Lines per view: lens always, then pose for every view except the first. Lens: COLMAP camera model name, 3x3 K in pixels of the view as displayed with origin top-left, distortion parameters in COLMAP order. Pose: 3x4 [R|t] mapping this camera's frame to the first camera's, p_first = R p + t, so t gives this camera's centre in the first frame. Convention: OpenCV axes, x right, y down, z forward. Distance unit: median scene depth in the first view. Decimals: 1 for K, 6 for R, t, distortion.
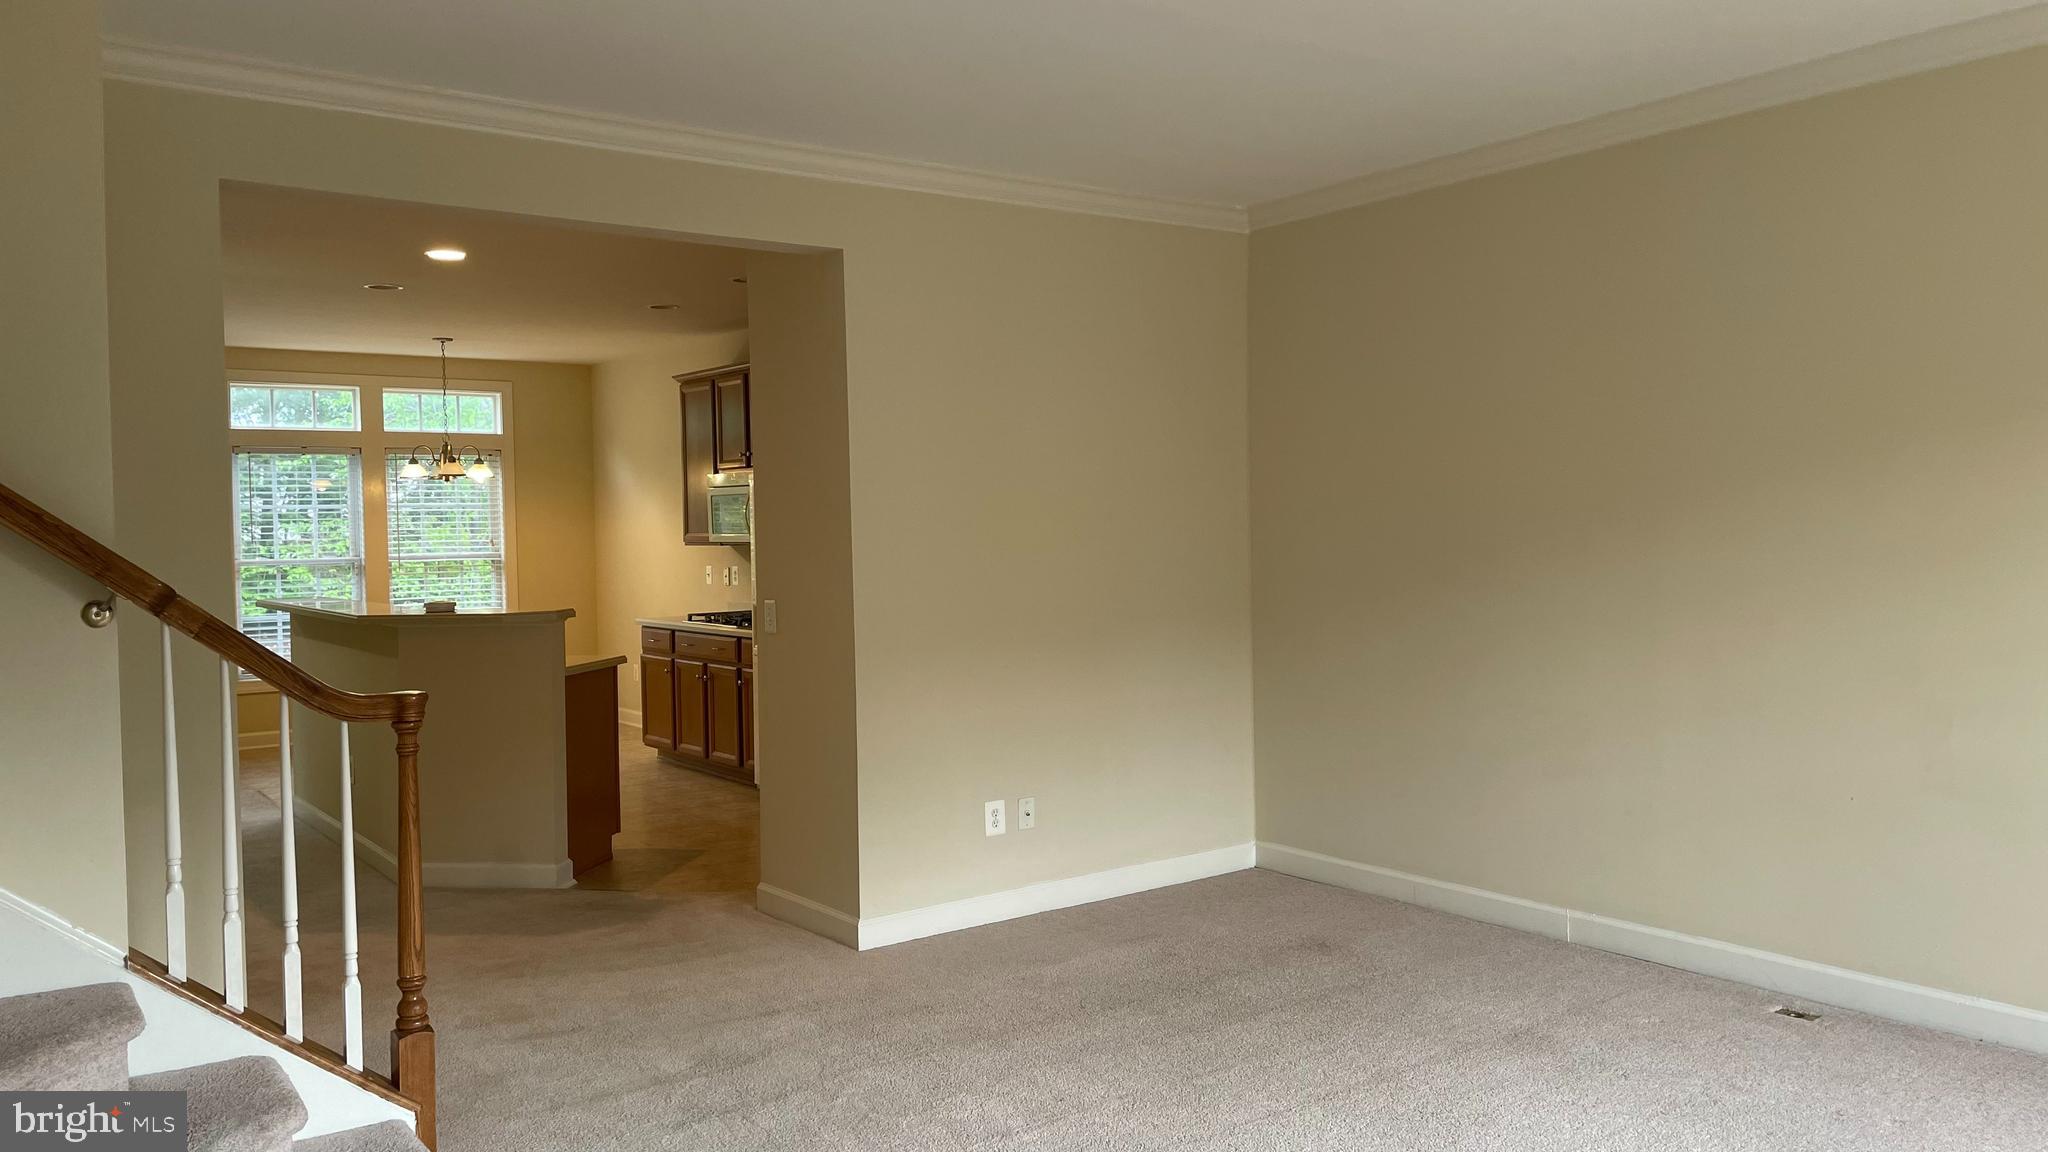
lens RADIAL K [[1542.9, 0, 1060.3], [0, 1542.9, 557.9], [0, 0, 1]] dist [0.061256, -0.059221]
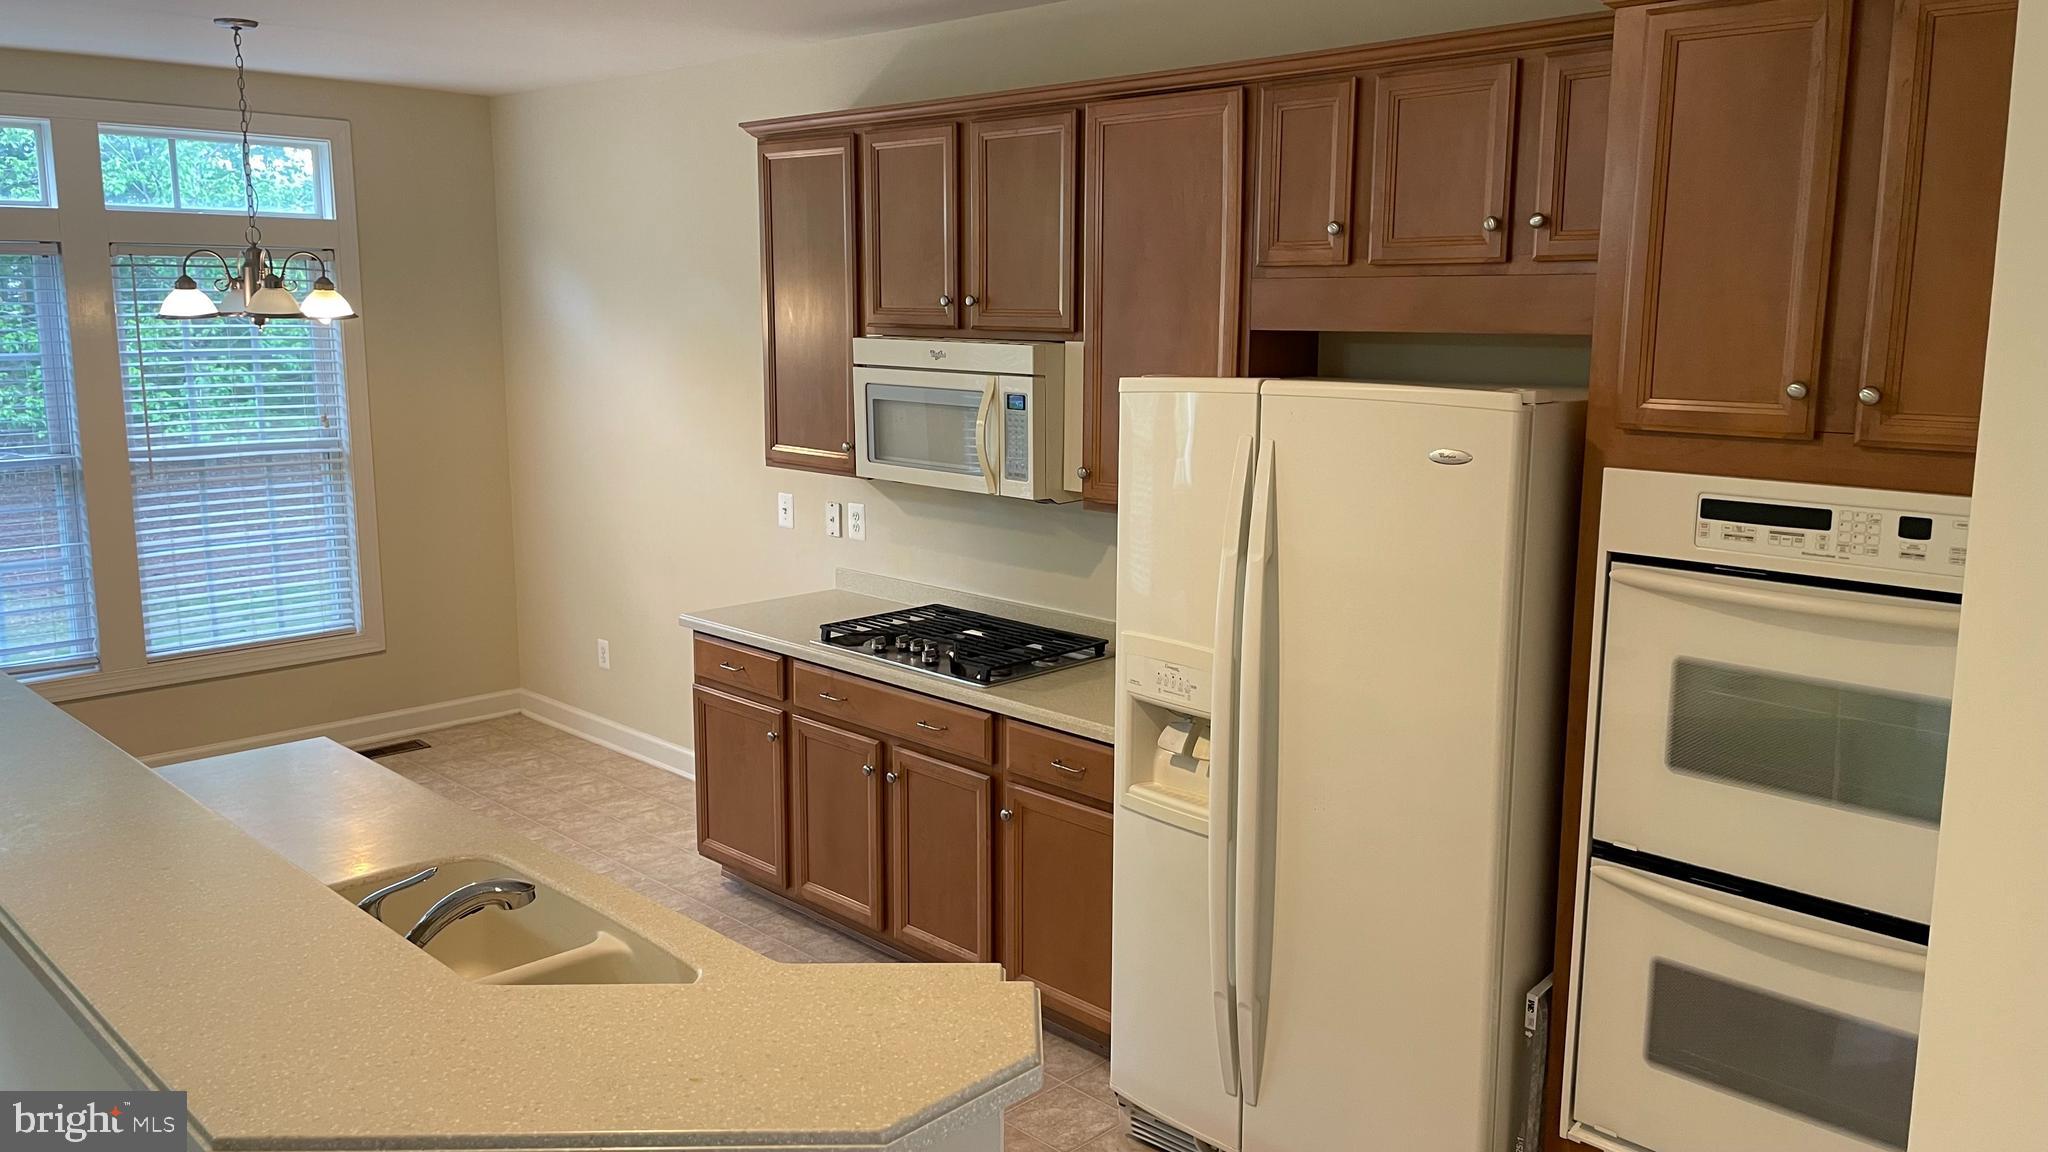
lens RADIAL K [[1542.9, 0, 1048.4], [0, 1542.9, 557.7], [0, 0, 1]] dist [0.061256, -0.059221]
pose [[0.988619, 0.001590, 0.150431, -0.219234], [-0.022392, 0.990361, 0.136691, -0.048299], [-0.148764, -0.138504, 0.979125, 0.464178]]
